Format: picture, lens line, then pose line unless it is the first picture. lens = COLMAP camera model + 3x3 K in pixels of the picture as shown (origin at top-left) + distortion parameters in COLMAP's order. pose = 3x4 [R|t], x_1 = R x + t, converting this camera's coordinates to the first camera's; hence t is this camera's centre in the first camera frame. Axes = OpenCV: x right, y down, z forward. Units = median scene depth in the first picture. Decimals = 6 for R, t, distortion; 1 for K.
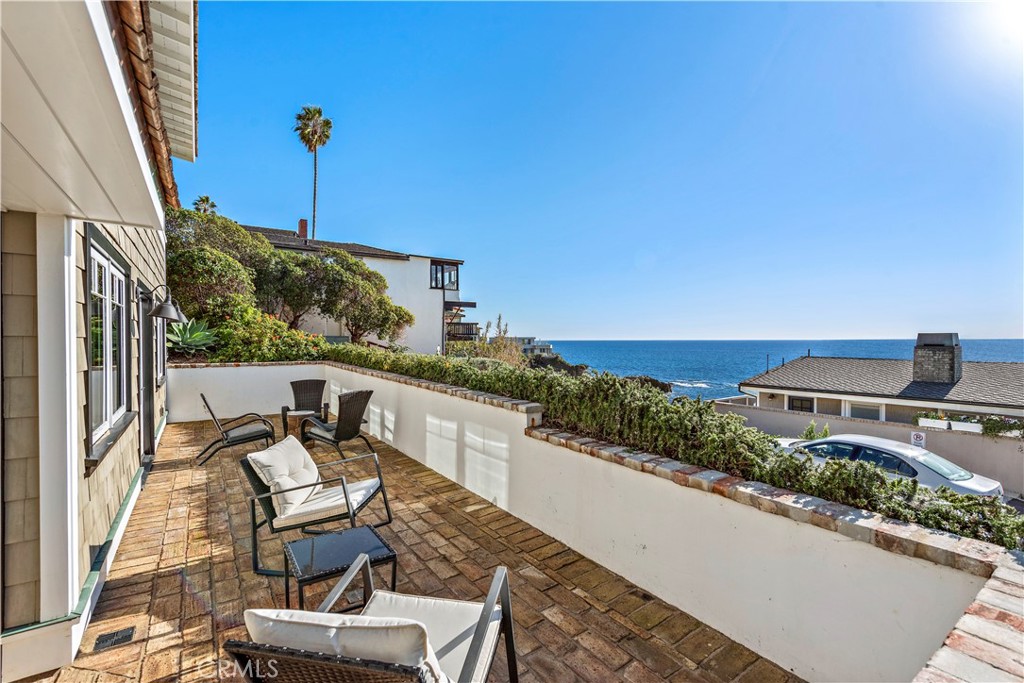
lens RADIAL K [[448.3, 0, 516.0], [0, 448.3, 349.7], [0, 0, 1]] dist [0.002357, -0.000277]
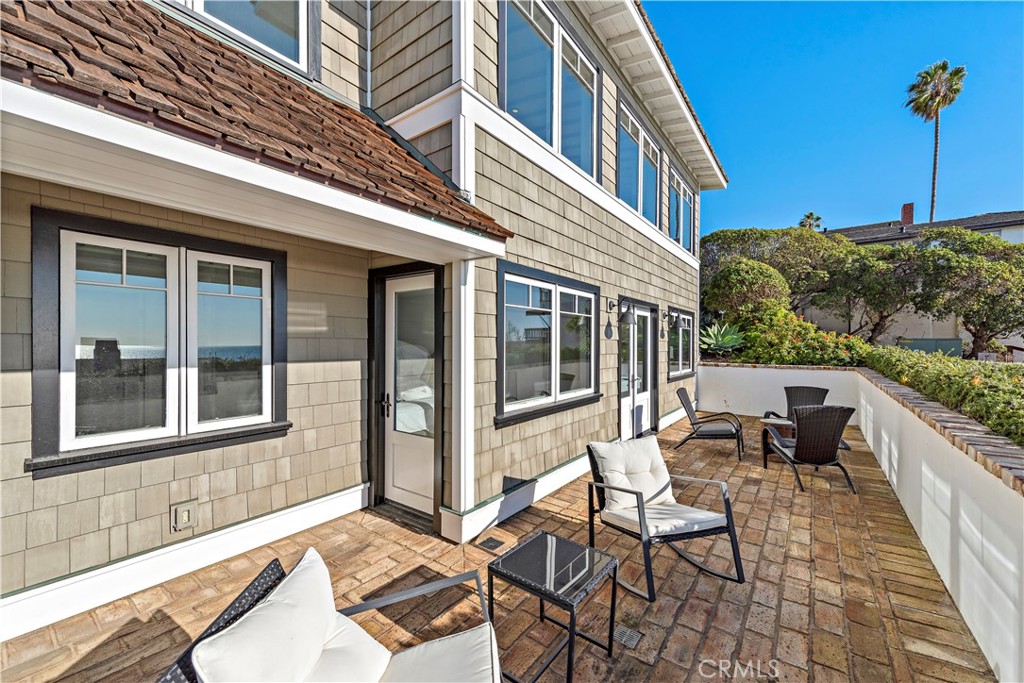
lens RADIAL K [[400.2, 0, 513.2], [0, 400.2, 346.2], [0, 0, 1]] dist [0.002362, -0.000523]
pose [[0.308237, 0.006337, -0.951289, 0.068702], [-0.022769, 0.999741, -0.000718, 0.000500], [0.951037, 0.021881, 0.308301, 0.125272]]
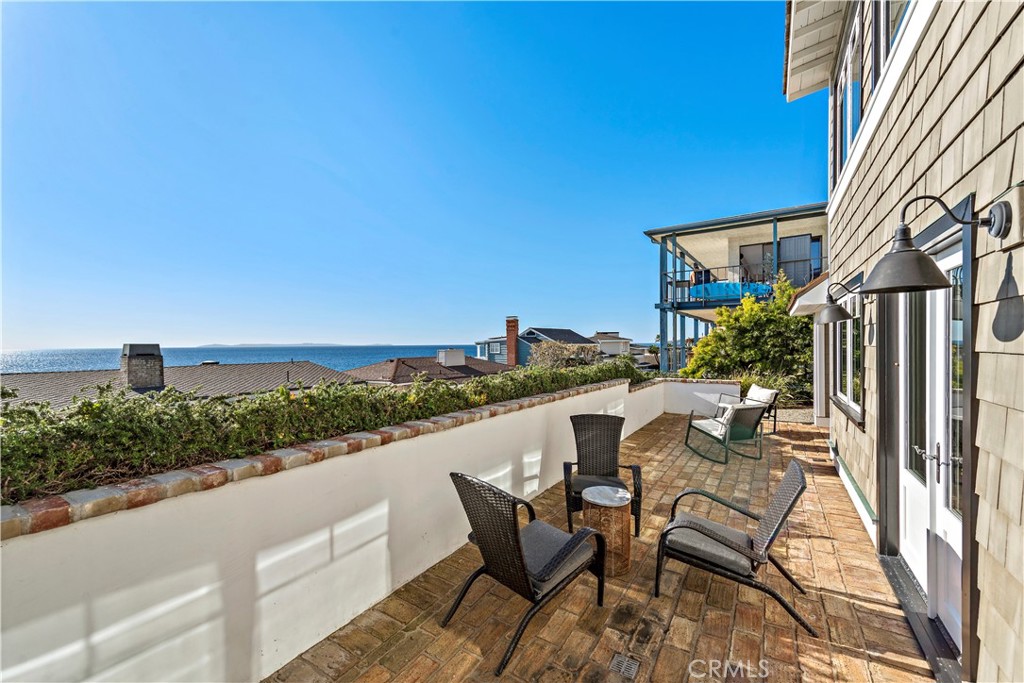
lens RADIAL K [[400.2, 0, 513.2], [0, 400.2, 346.2], [0, 0, 1]] dist [0.002362, -0.000523]
pose [[-0.374849, -0.000951, 0.927085, -0.457294], [0.031659, 0.999403, 0.013826, -0.021020], [-0.926545, 0.034533, -0.374595, 0.669228]]
